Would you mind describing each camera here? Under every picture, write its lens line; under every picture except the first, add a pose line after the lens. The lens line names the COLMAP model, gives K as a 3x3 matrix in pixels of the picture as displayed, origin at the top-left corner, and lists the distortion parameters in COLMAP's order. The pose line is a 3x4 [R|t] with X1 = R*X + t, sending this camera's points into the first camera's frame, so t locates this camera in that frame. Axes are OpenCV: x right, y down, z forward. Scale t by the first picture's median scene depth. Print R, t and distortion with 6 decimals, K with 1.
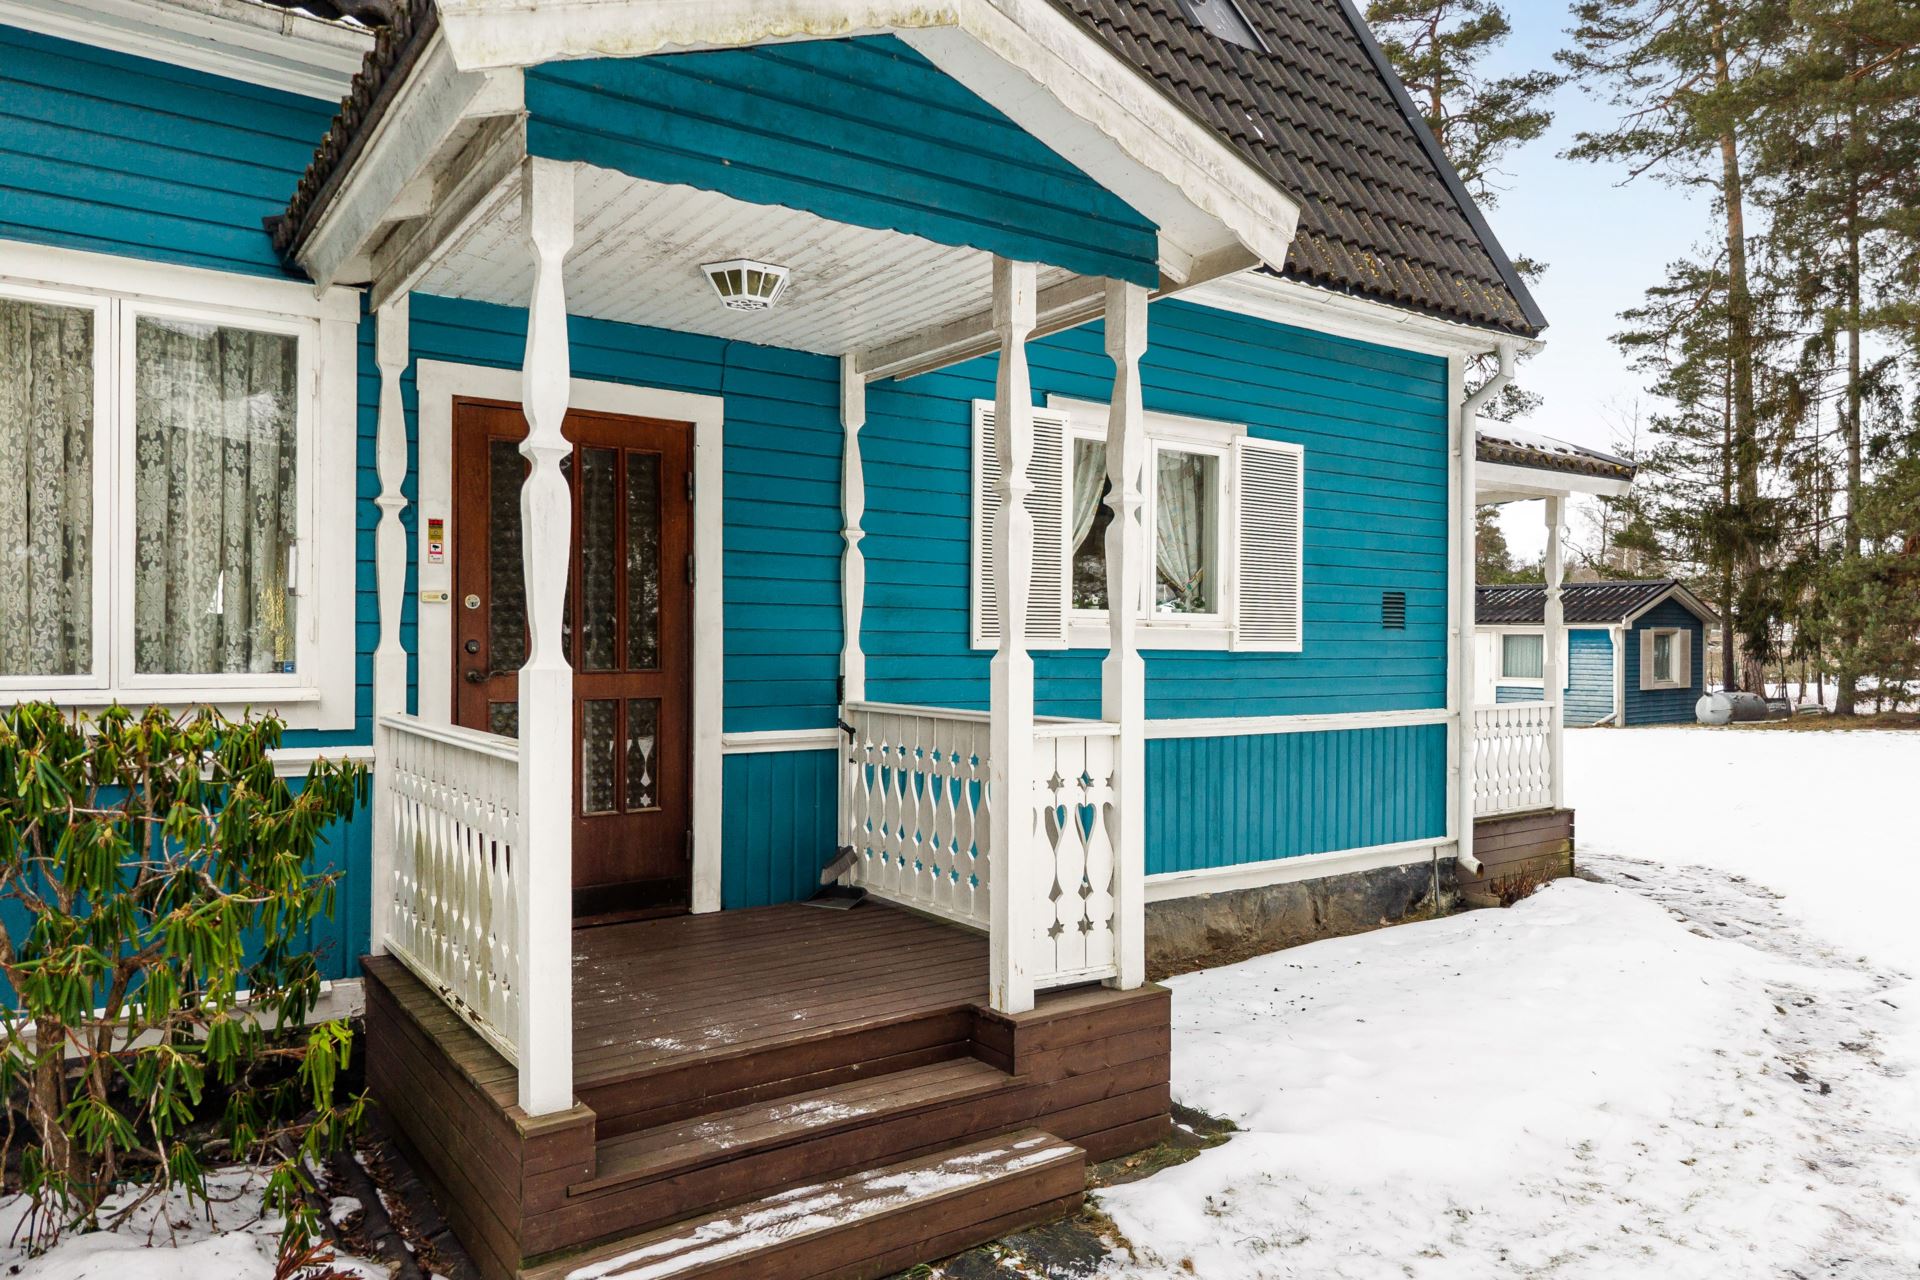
lens RADIAL K [[1293.1, 0, 962.4], [0, 1293.1, 653.9], [0, 0, 1]] dist [0.008970, -0.007892]
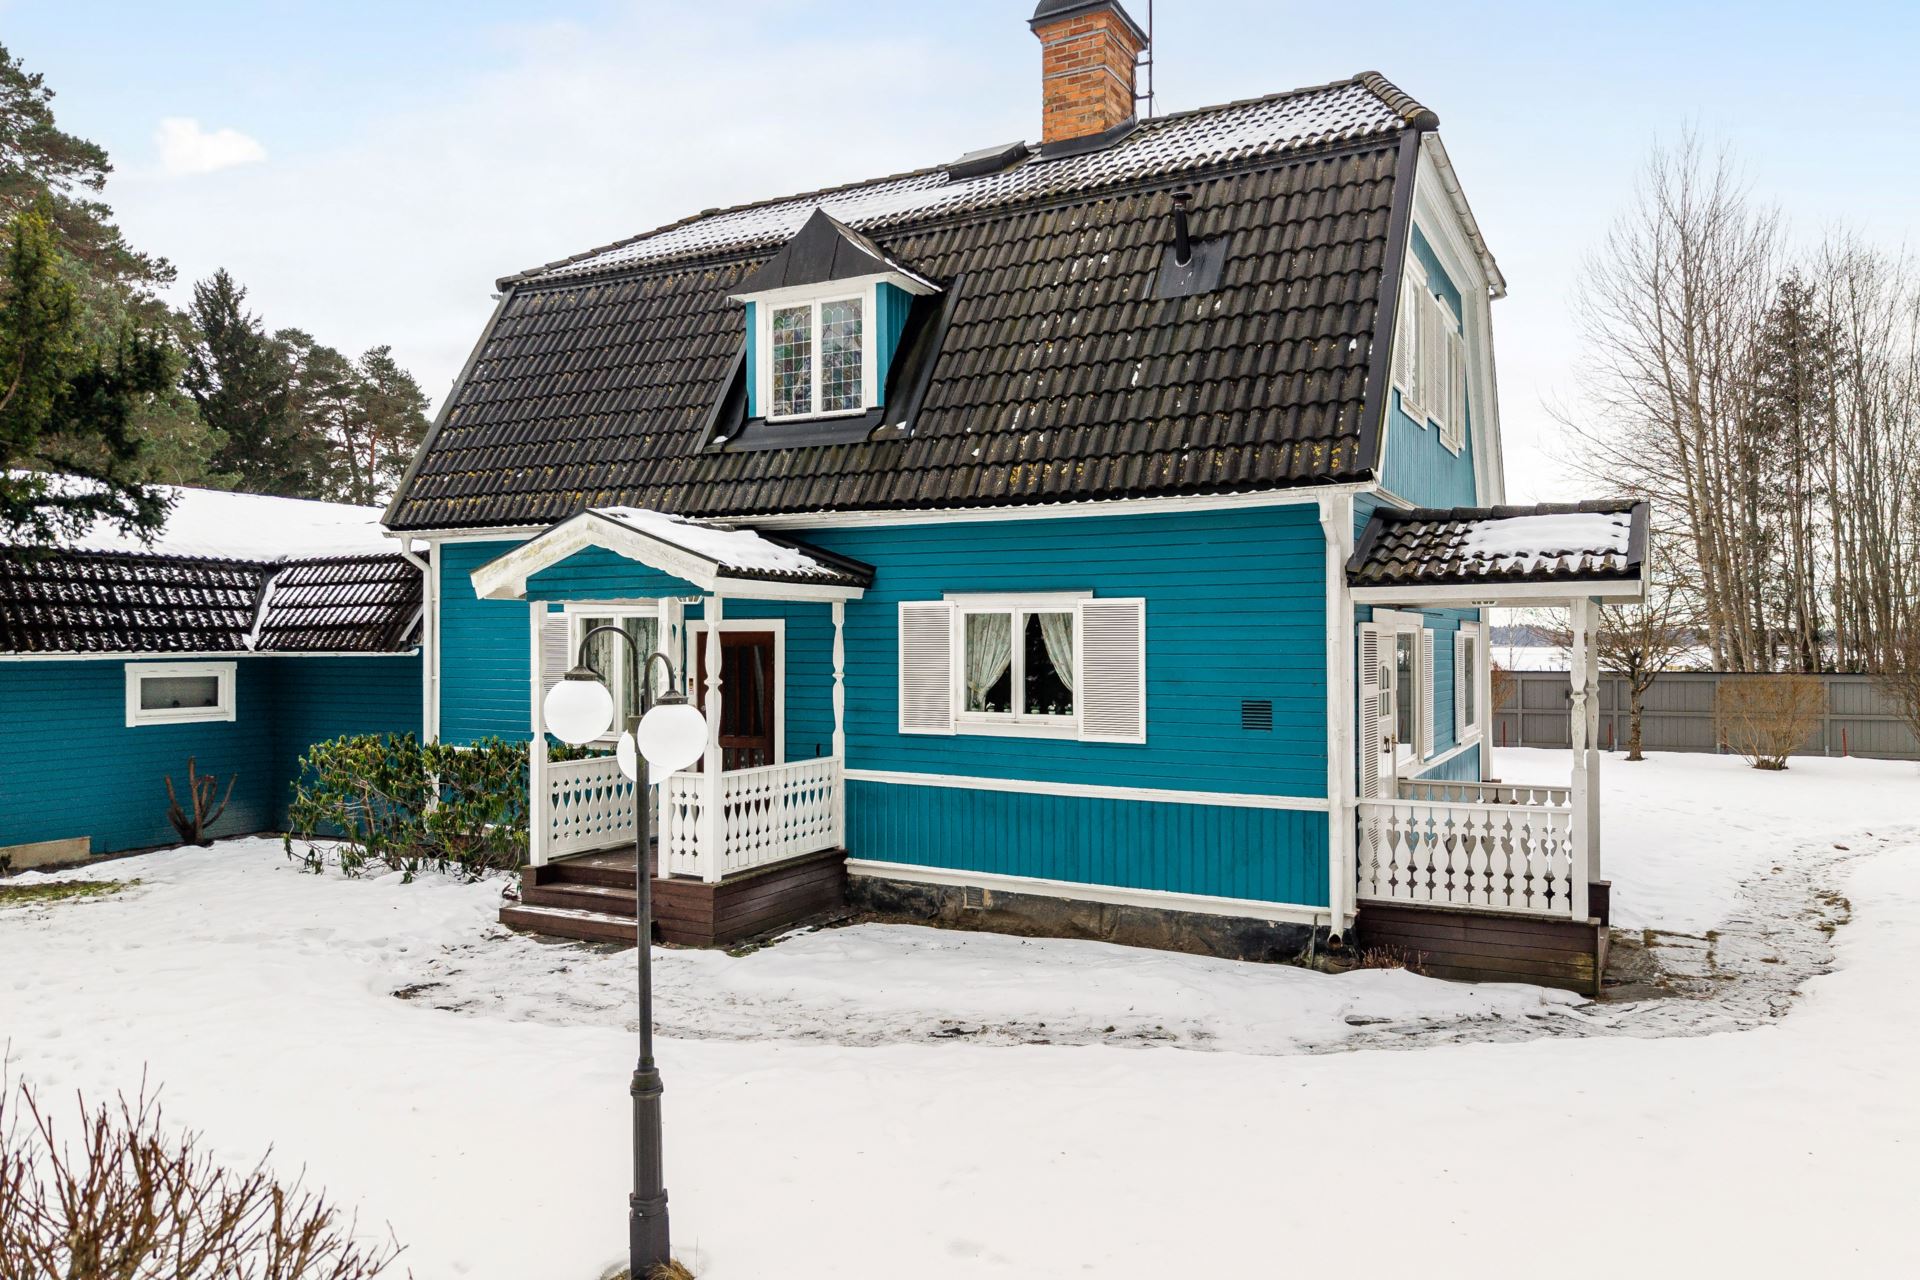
lens RADIAL K [[1293.1, 0, 954.8], [0, 1293.1, 633.2], [0, 0, 1]] dist [0.008970, -0.007892]
pose [[0.441770, -0.010699, -0.897064, 1.832863], [-0.003114, 0.999905, -0.013459, -0.131277], [0.897123, 0.008740, 0.441695, 0.242477]]
